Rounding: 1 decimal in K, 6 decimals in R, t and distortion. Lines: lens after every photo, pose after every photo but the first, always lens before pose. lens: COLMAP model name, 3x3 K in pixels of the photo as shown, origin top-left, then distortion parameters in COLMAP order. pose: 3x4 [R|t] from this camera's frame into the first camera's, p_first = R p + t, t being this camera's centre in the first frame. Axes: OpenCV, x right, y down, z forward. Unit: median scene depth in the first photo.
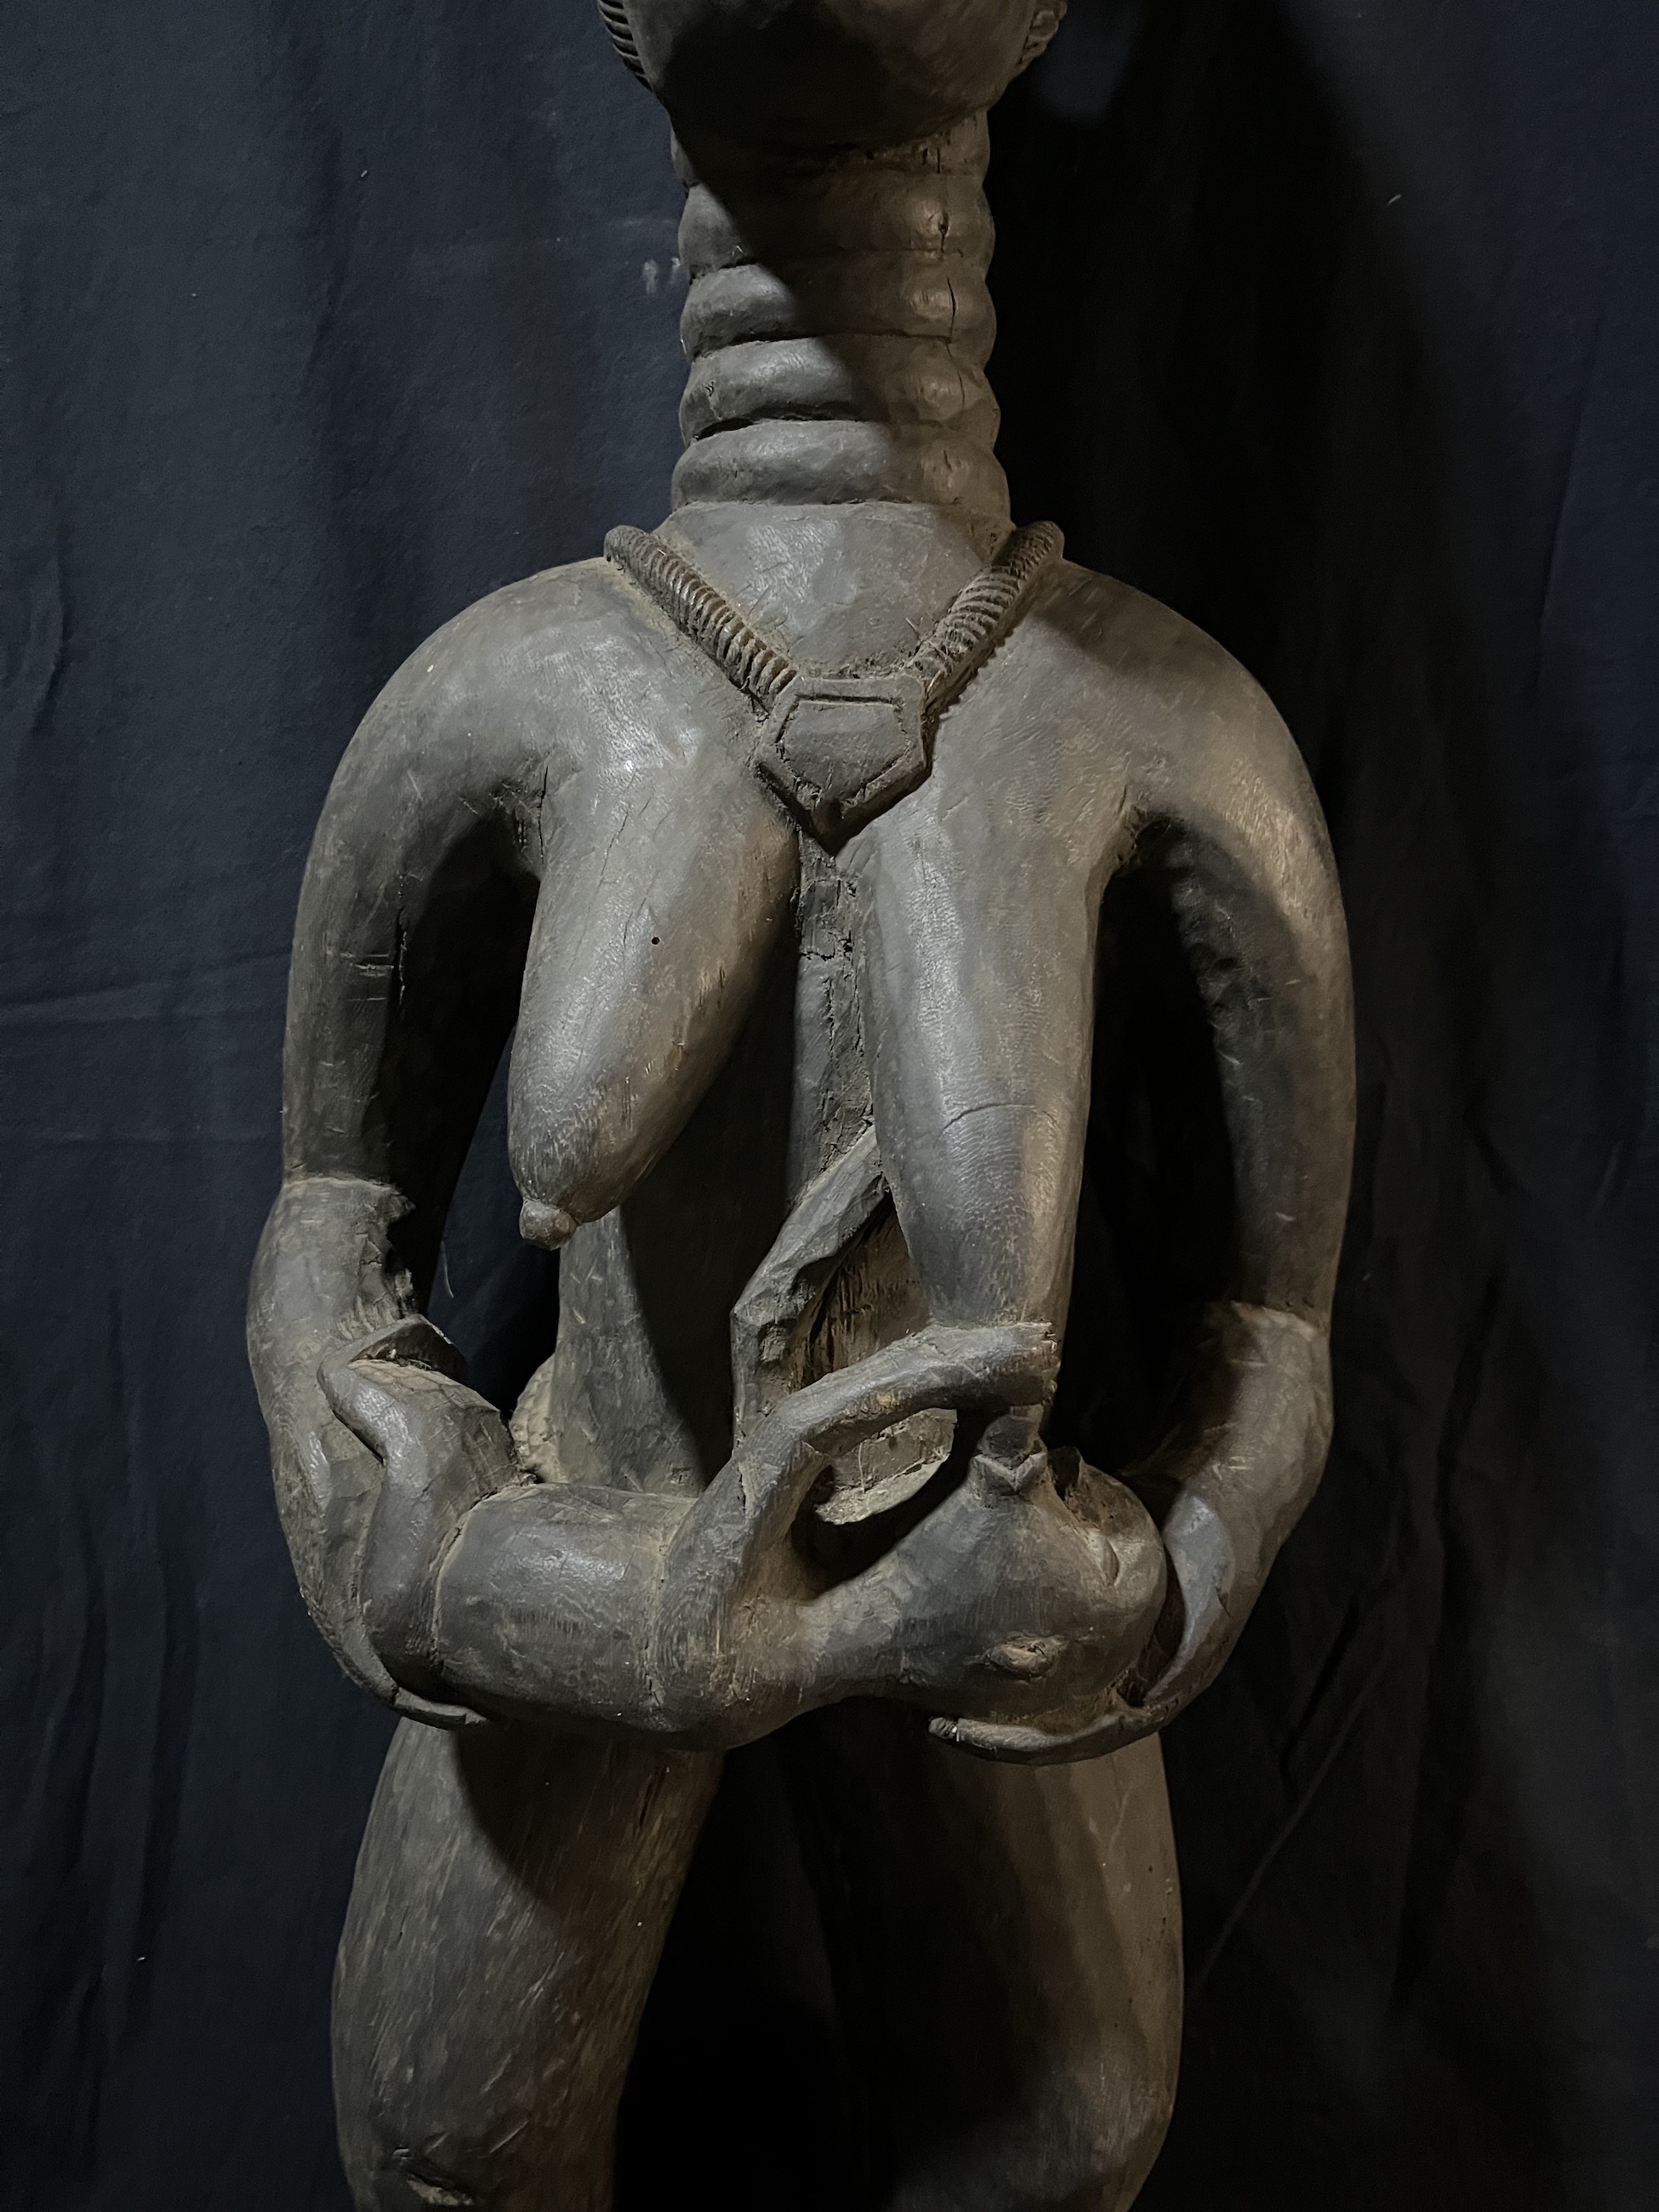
lens RADIAL K [[1666.4, 0, 845.7], [0, 1666.4, 1101.6], [0, 0, 1]] dist [0.026746, -0.056936]
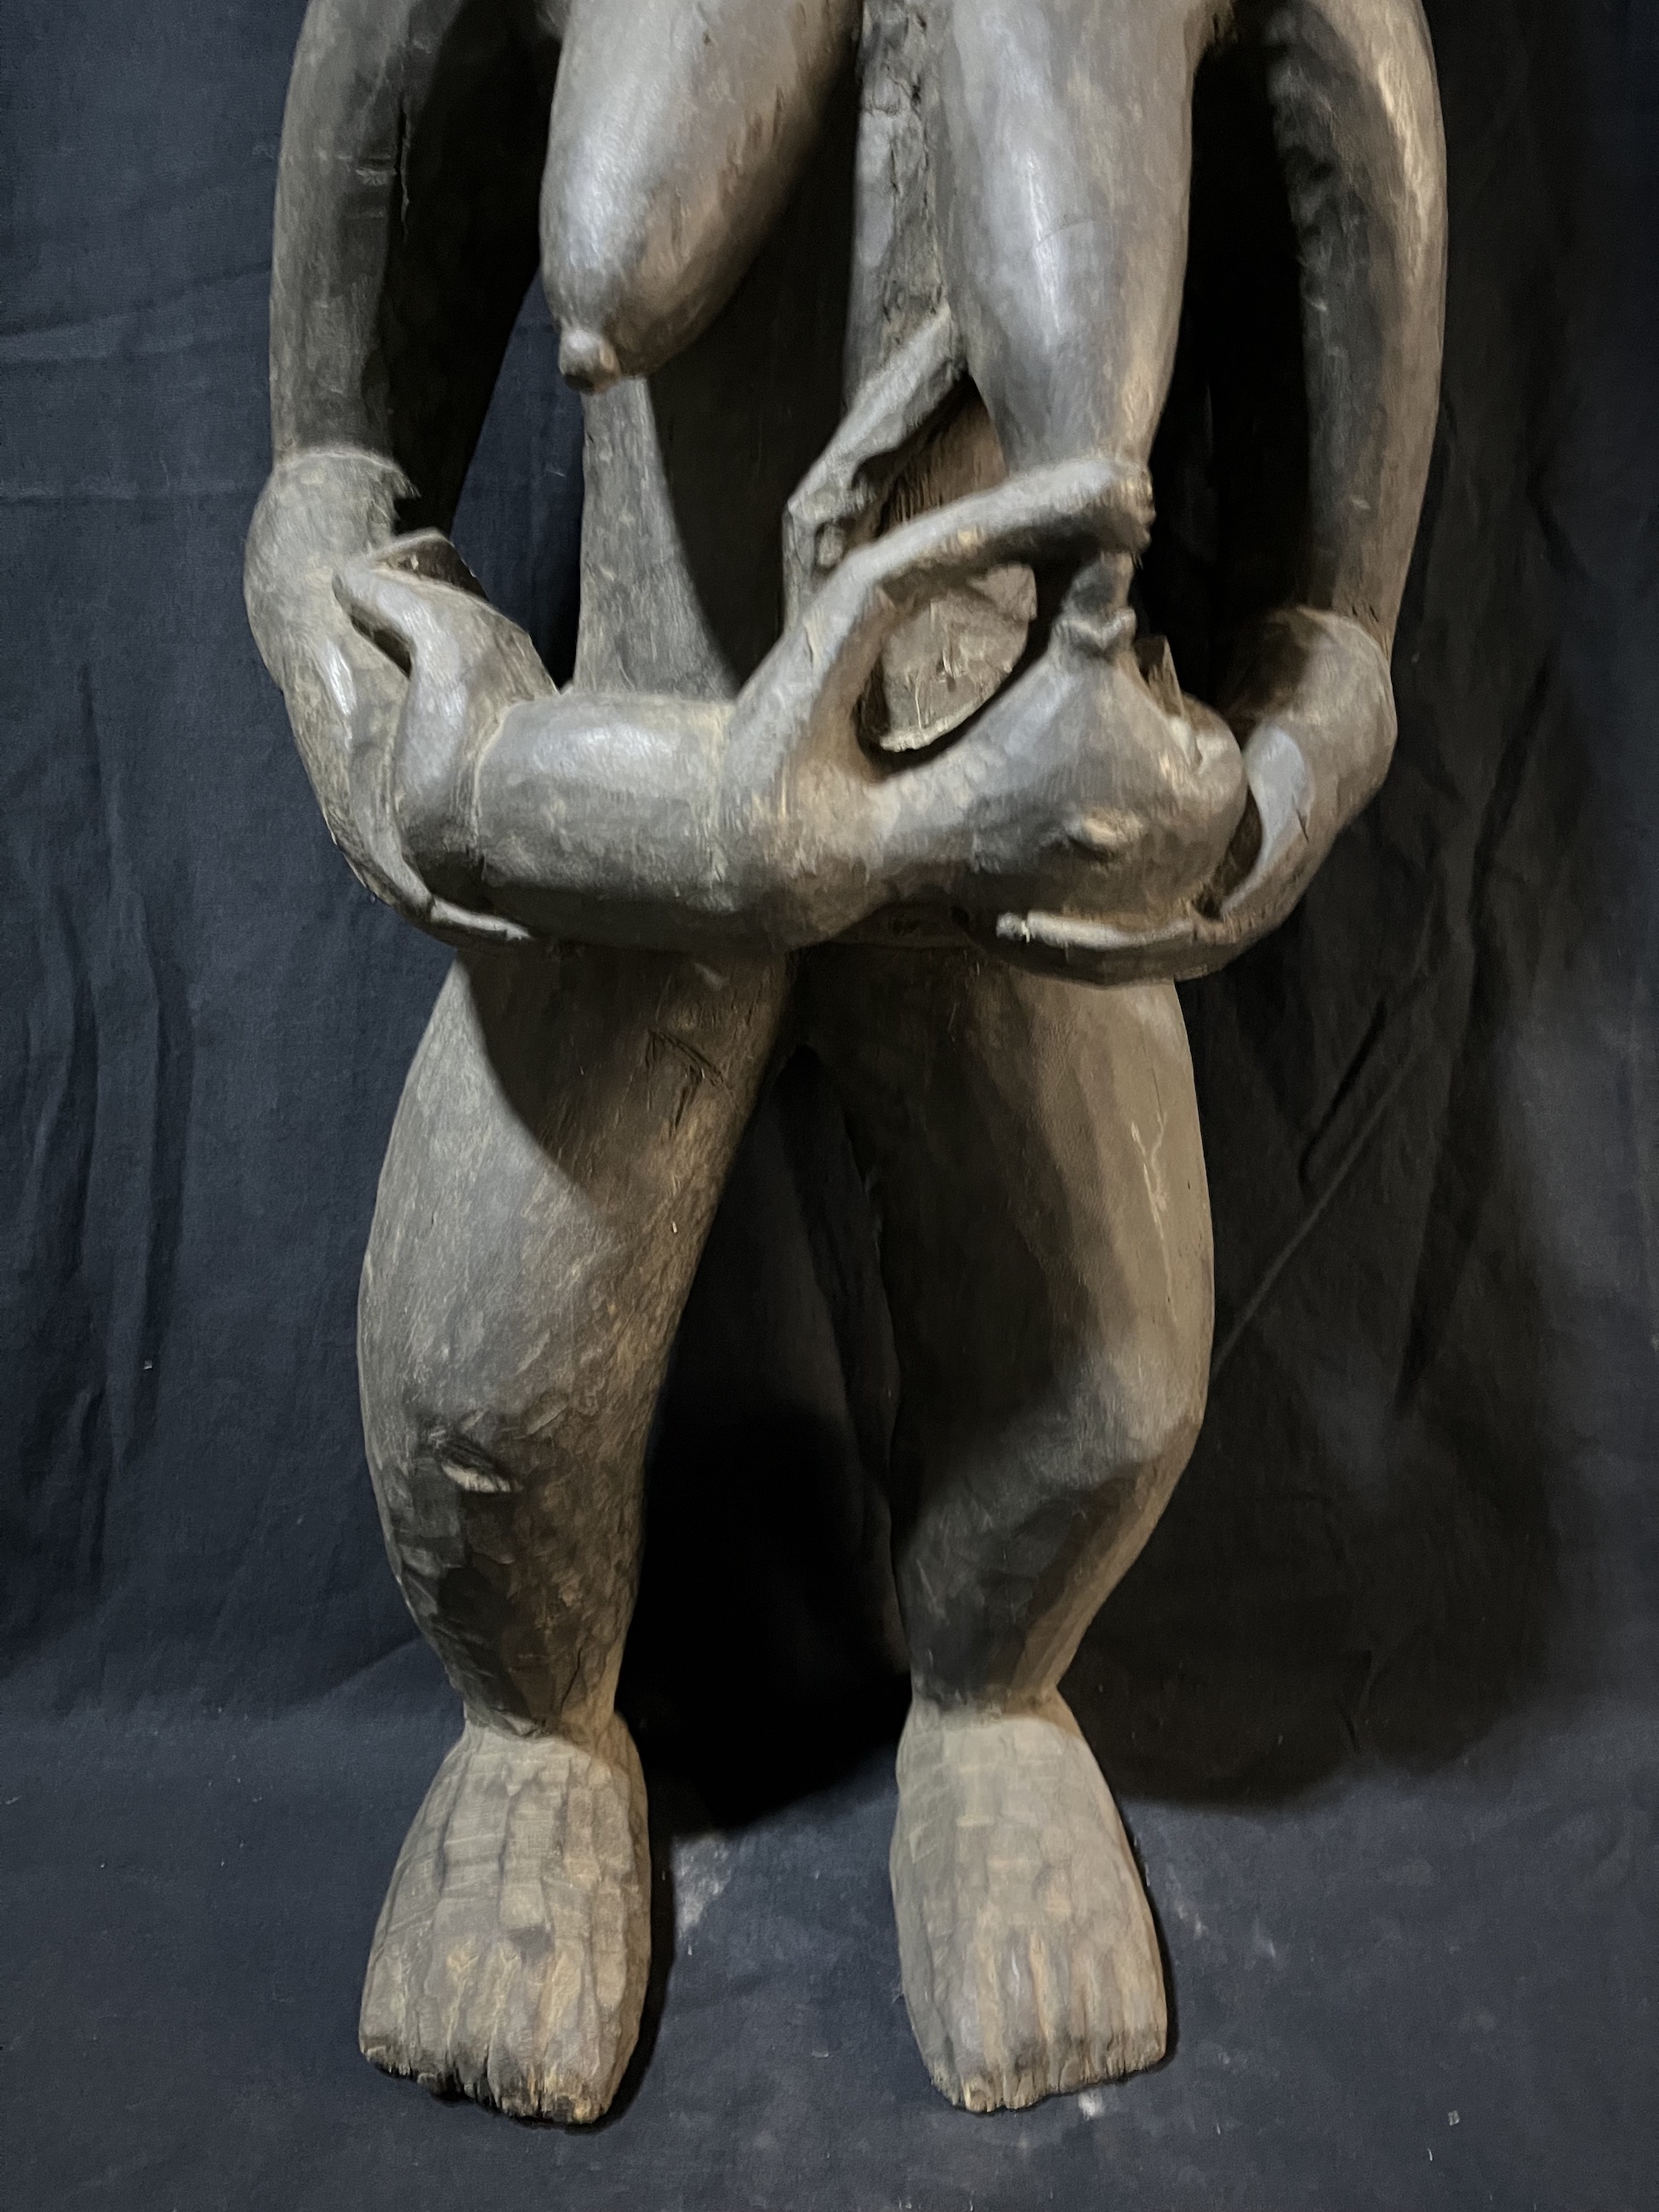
lens RADIAL K [[1666.4, 0, 843.9], [0, 1666.4, 1099.7], [0, 0, 1]] dist [0.026746, -0.056936]
pose [[0.999413, 0.005537, 0.033796, -0.059732], [-0.010297, 0.989763, 0.142348, 0.288569], [-0.032662, -0.142613, 0.989239, 0.037842]]
